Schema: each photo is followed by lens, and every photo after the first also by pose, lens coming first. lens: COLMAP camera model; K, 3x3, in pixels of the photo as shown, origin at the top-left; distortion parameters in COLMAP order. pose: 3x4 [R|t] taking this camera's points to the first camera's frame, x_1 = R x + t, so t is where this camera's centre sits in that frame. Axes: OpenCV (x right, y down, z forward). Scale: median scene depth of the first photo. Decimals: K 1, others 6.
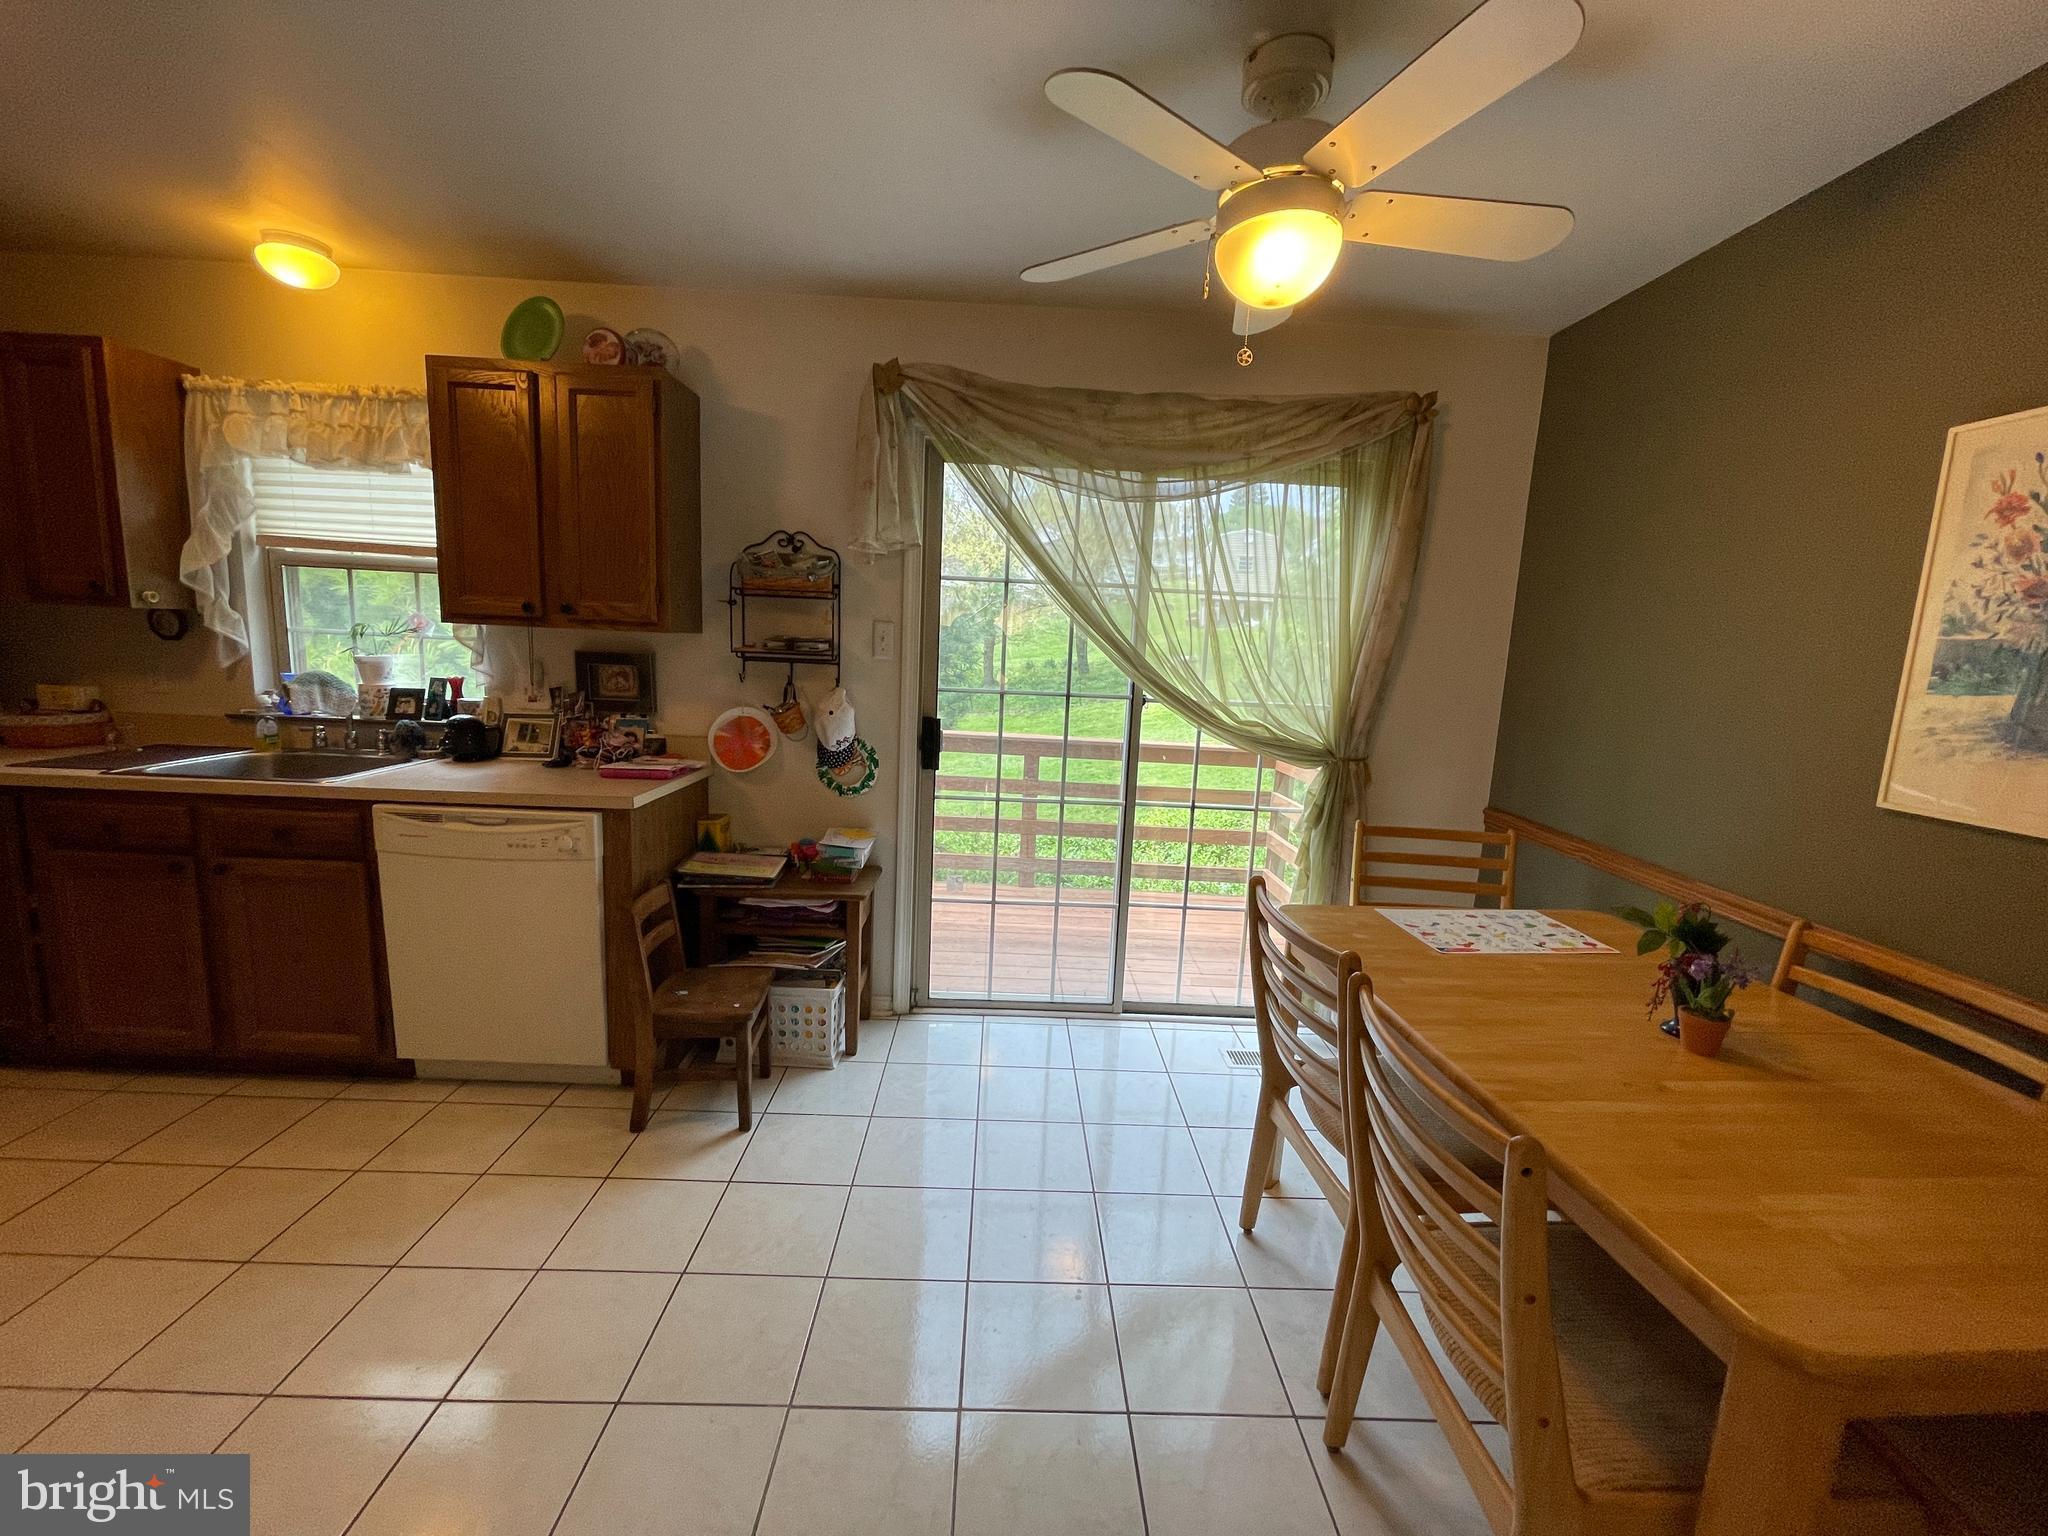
lens RADIAL K [[827.0, 0, 1020.8], [0, 827.0, 769.2], [0, 0, 1]] dist [-0.002277, -0.000188]
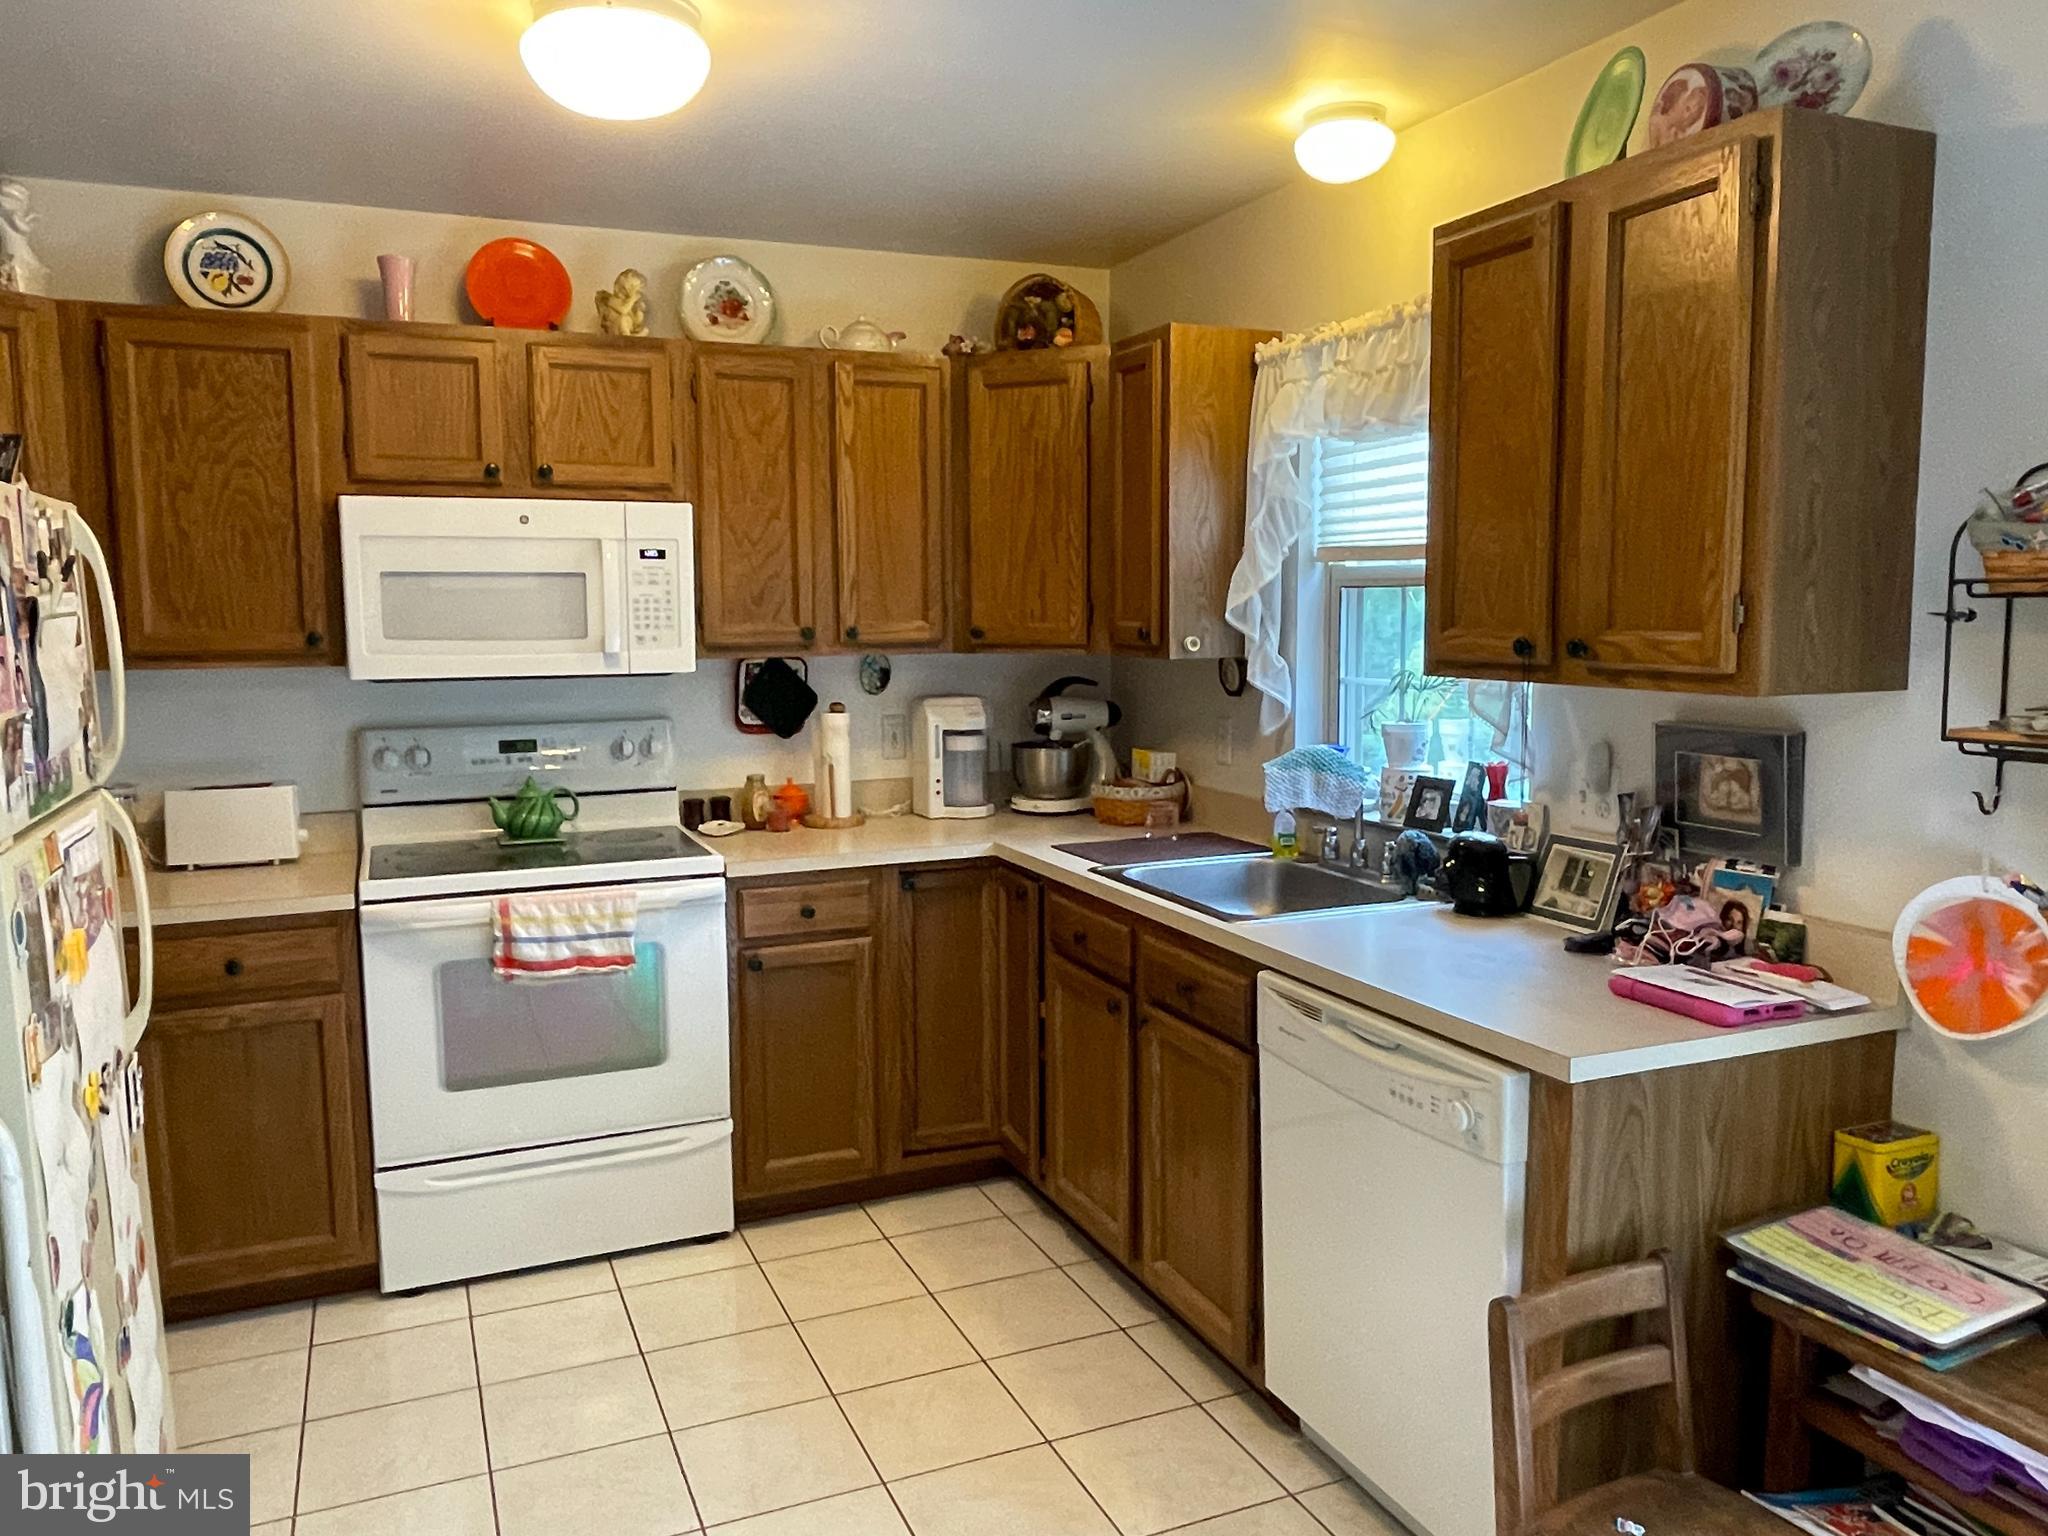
lens RADIAL K [[1459.5, 0, 1018.6], [0, 1459.5, 762.6], [0, 0, 1]] dist [0.061880, -0.098438]
pose [[0.379485, 0.050176, -0.923836, 0.138957], [-0.120122, 0.992749, 0.004576, -0.081395], [0.917367, 0.109237, 0.382760, 0.325261]]
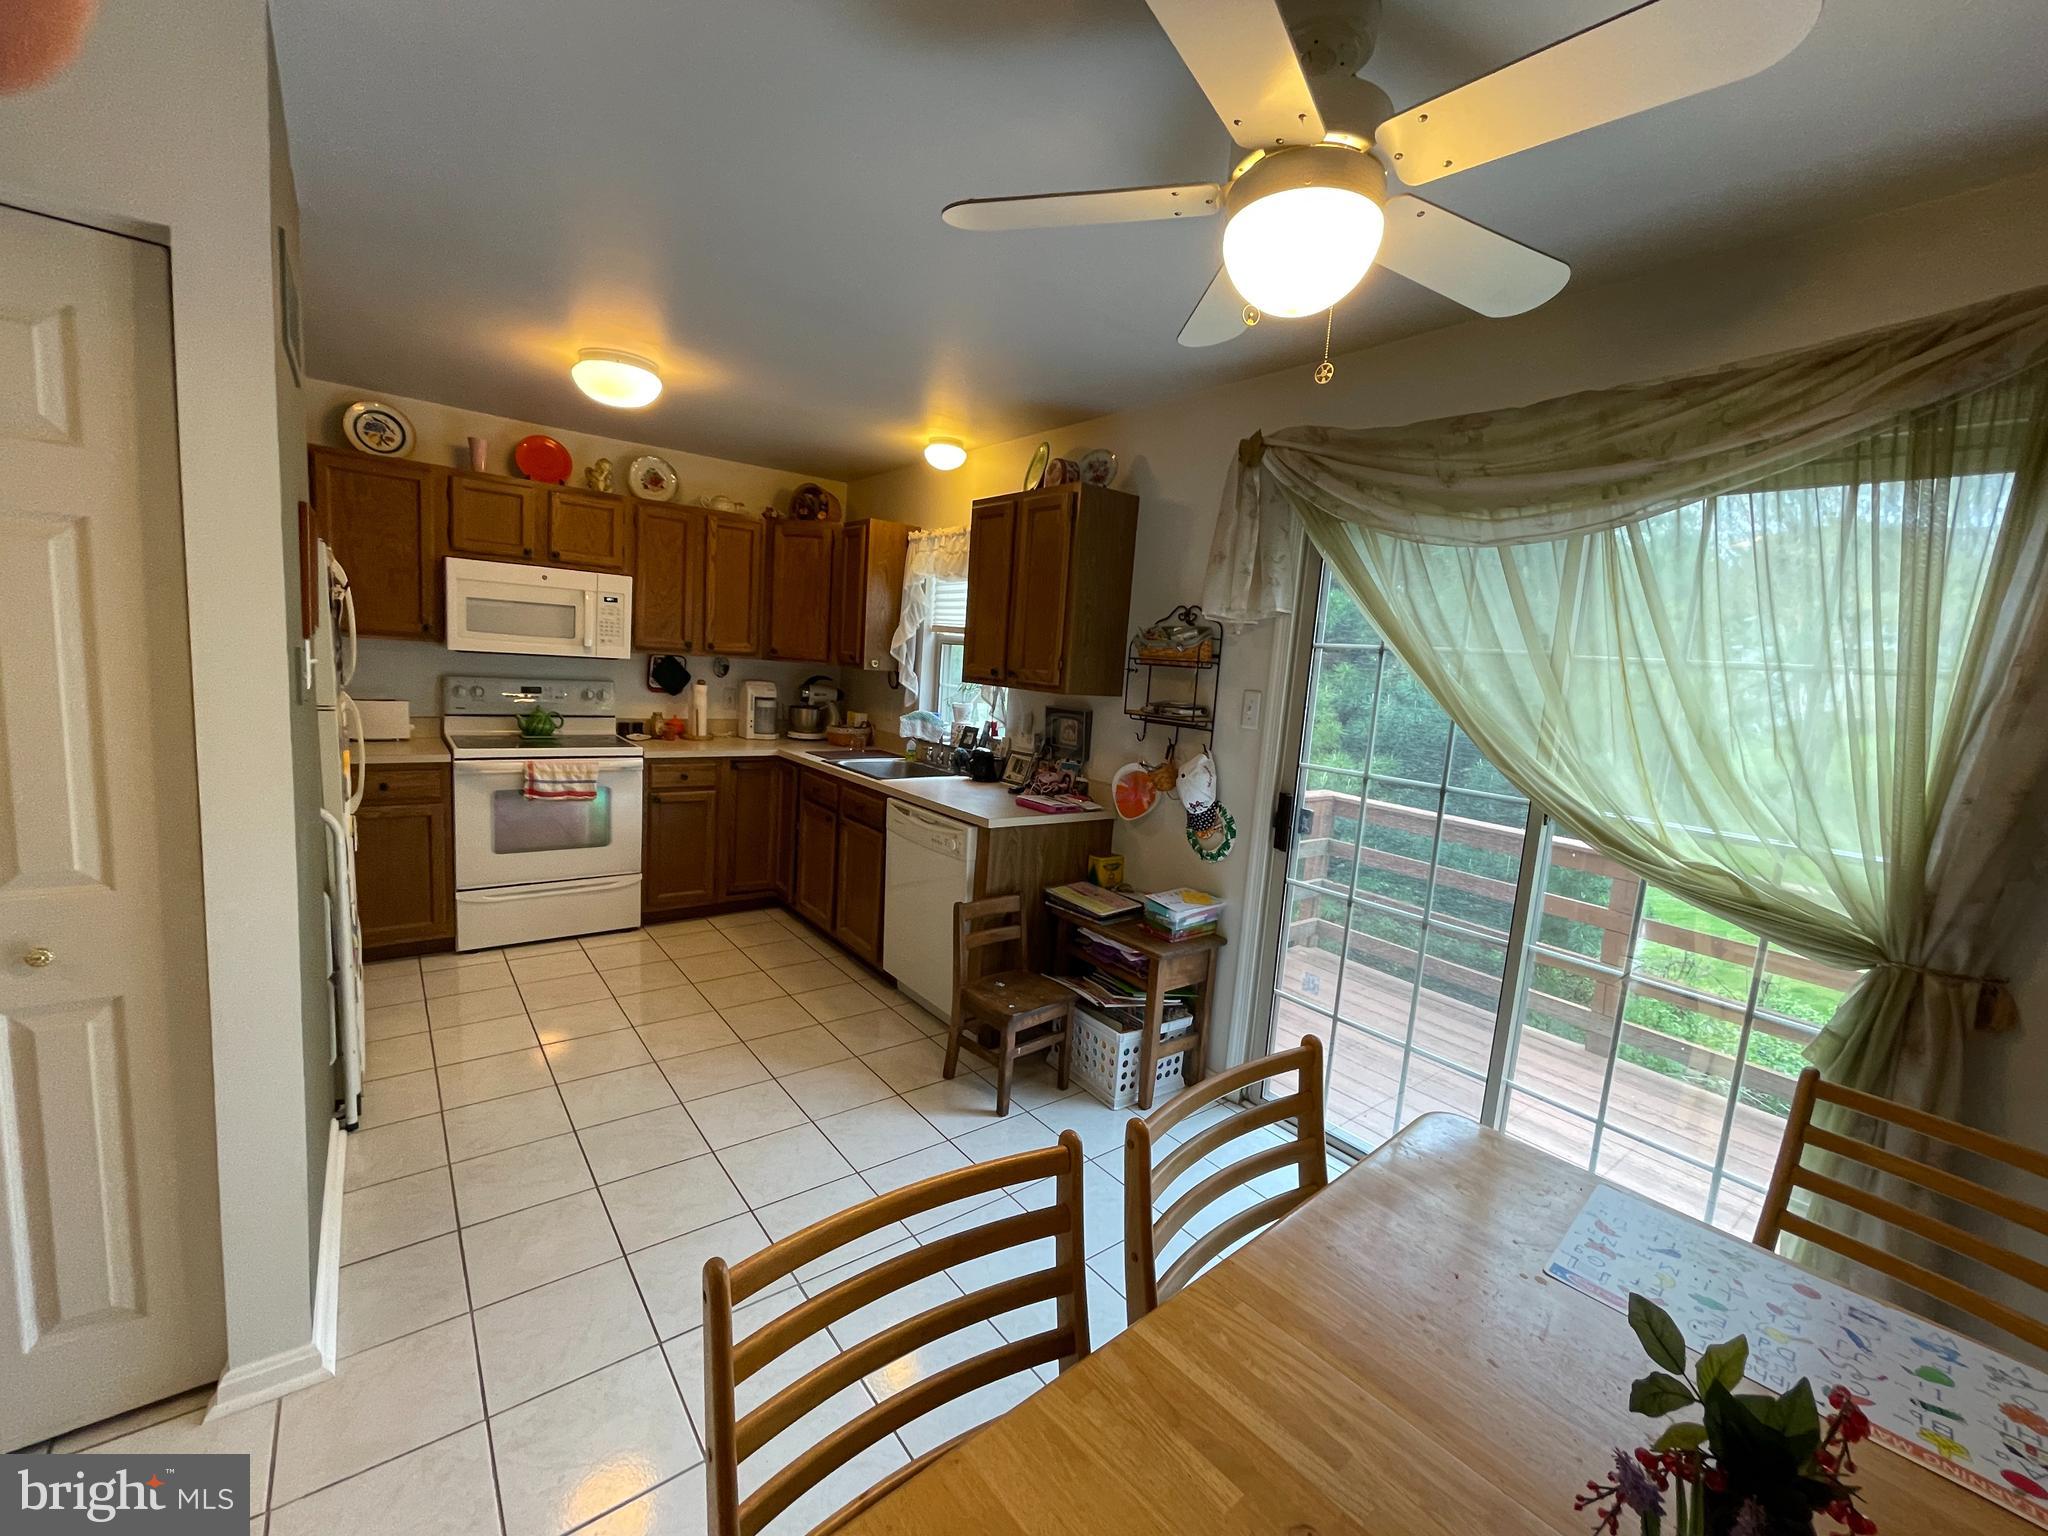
lens RADIAL K [[827.0, 0, 1020.8], [0, 827.0, 769.2], [0, 0, 1]] dist [-0.002277, -0.000188]
pose [[0.603497, 0.105194, -0.790396, 0.477274], [-0.168361, 0.985722, 0.002641, -0.045789], [0.779388, 0.131478, 0.612591, 0.205816]]
